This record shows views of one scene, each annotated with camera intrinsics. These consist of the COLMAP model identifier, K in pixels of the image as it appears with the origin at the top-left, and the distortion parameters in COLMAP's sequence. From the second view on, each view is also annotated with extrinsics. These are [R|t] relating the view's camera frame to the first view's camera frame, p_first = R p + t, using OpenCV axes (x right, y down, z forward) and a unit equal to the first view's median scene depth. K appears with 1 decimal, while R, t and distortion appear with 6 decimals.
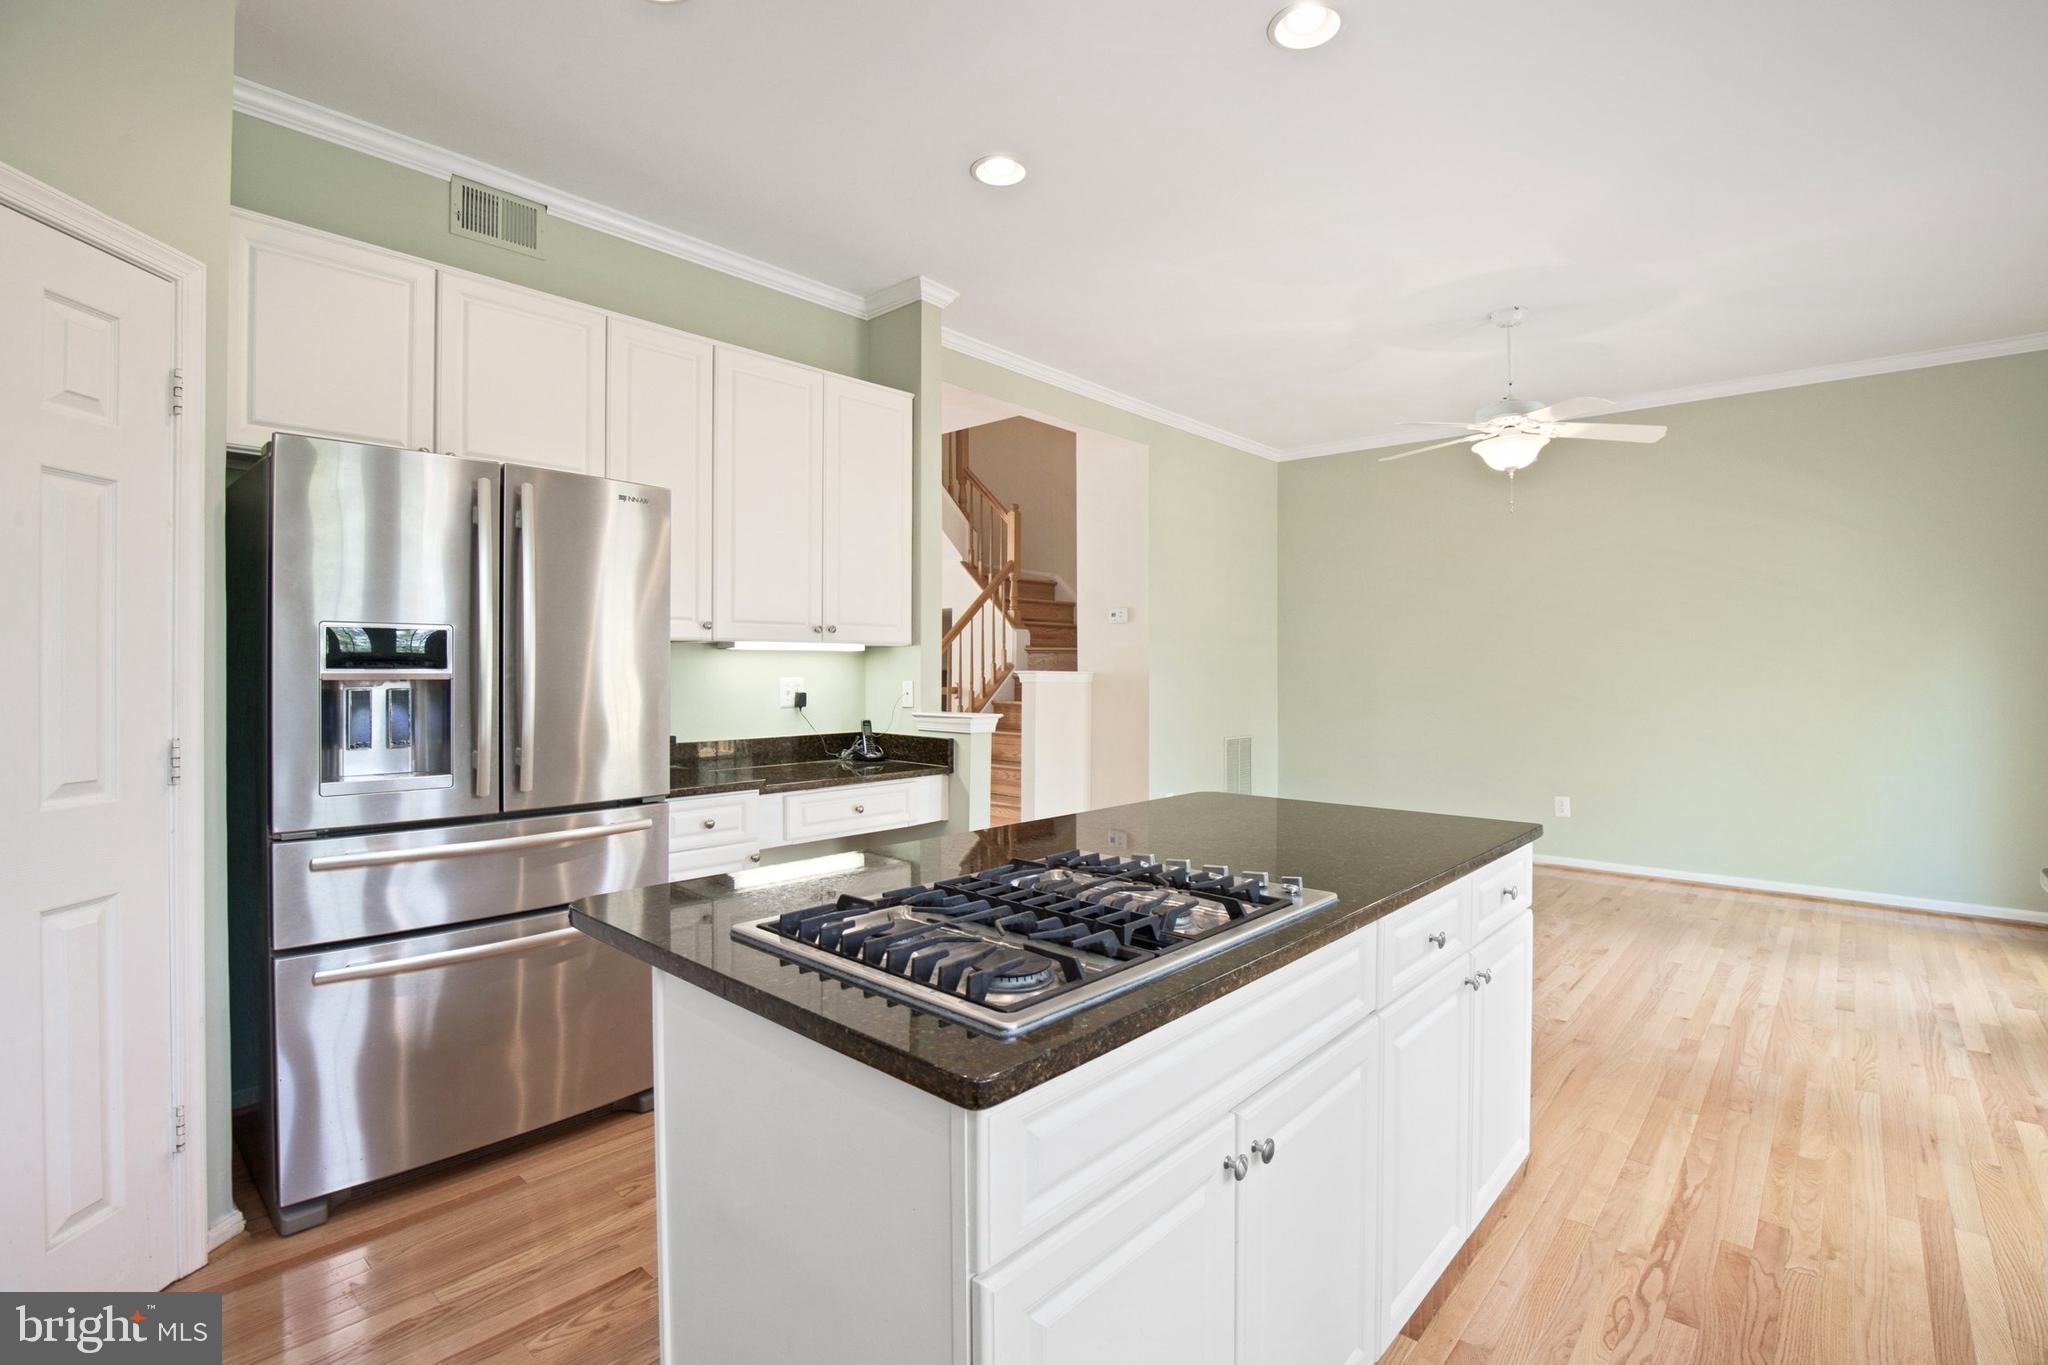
lens RADIAL K [[942.3, 0, 1056.1], [0, 942.3, 672.9], [0, 0, 1]] dist [-0.032699, 0.004178]
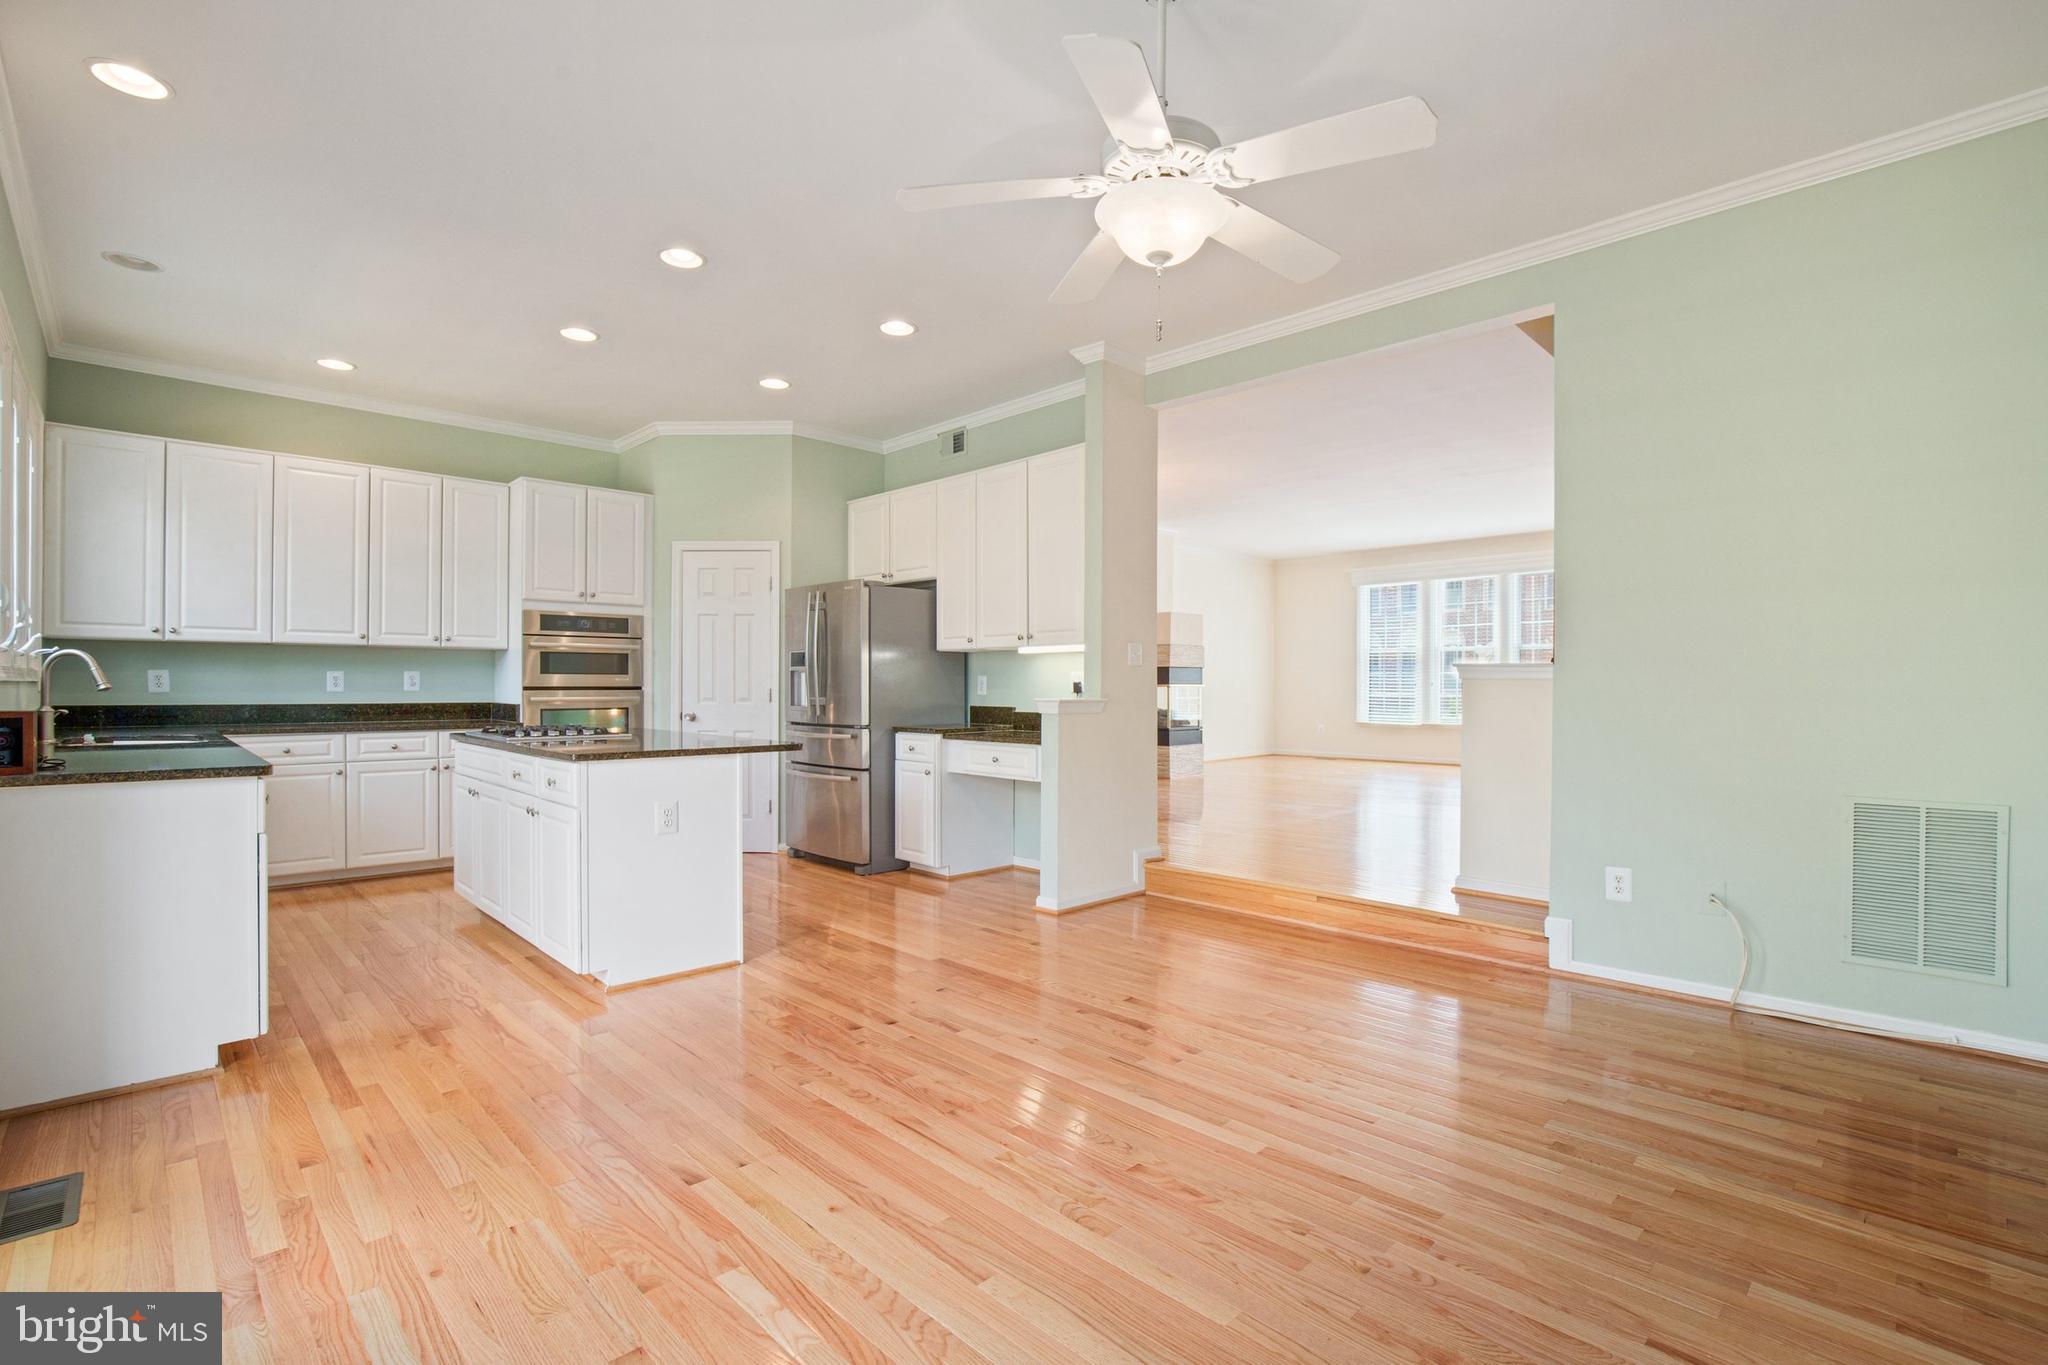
lens RADIAL K [[942.3, 0, 1040.9], [0, 942.3, 689.6], [0, 0, 1]] dist [-0.032699, 0.004178]
pose [[-0.079119, 0.001899, -0.996863, 1.595231], [-0.003989, 0.999990, 0.002221, 0.040497], [0.996857, 0.004153, -0.079111, 1.522807]]
